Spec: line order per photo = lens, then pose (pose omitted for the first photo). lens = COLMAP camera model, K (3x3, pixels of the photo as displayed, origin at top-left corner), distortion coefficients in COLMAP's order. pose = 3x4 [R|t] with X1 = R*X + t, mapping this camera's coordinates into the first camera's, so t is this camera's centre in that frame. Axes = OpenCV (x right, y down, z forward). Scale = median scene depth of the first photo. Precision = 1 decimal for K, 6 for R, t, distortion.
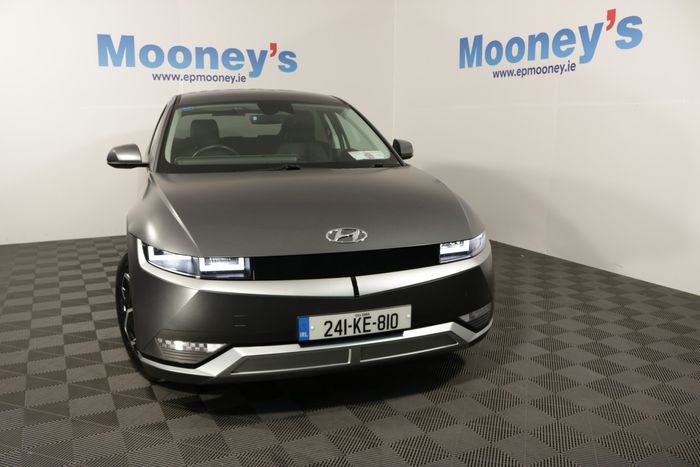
lens RADIAL K [[575.0, 0, 339.9], [0, 575.0, 234.1], [0, 0, 1]] dist [-0.153724, 0.109949]
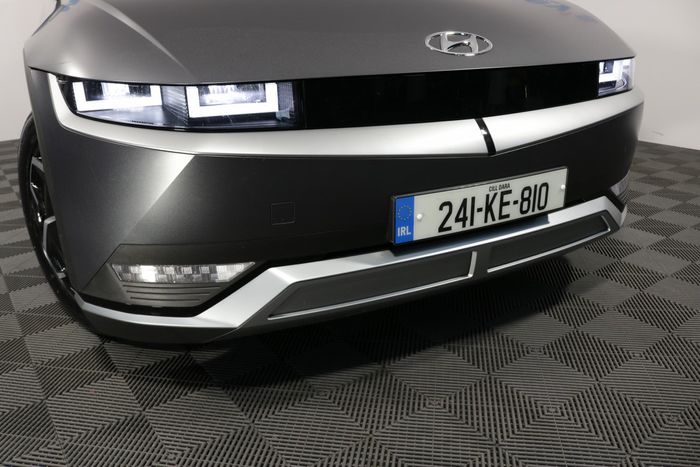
lens RADIAL K [[575.0, 0, 339.9], [0, 575.0, 234.1], [0, 0, 1]] dist [-0.153724, 0.109949]
pose [[0.989255, -0.077263, 0.124114, -0.140754], [0.056188, 0.984671, 0.165124, 0.067355], [-0.134969, -0.156377, 0.978432, 0.375832]]
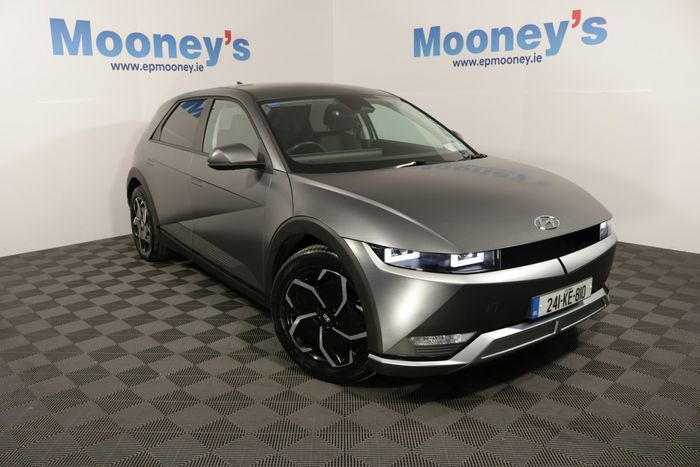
lens RADIAL K [[575.0, 0, 339.9], [0, 575.0, 234.1], [0, 0, 1]] dist [-0.153724, 0.109949]
pose [[0.953681, -0.085255, 0.288487, -0.560188], [0.075460, 0.996136, 0.044928, -0.044651], [-0.291203, -0.021078, 0.956429, 0.037302]]
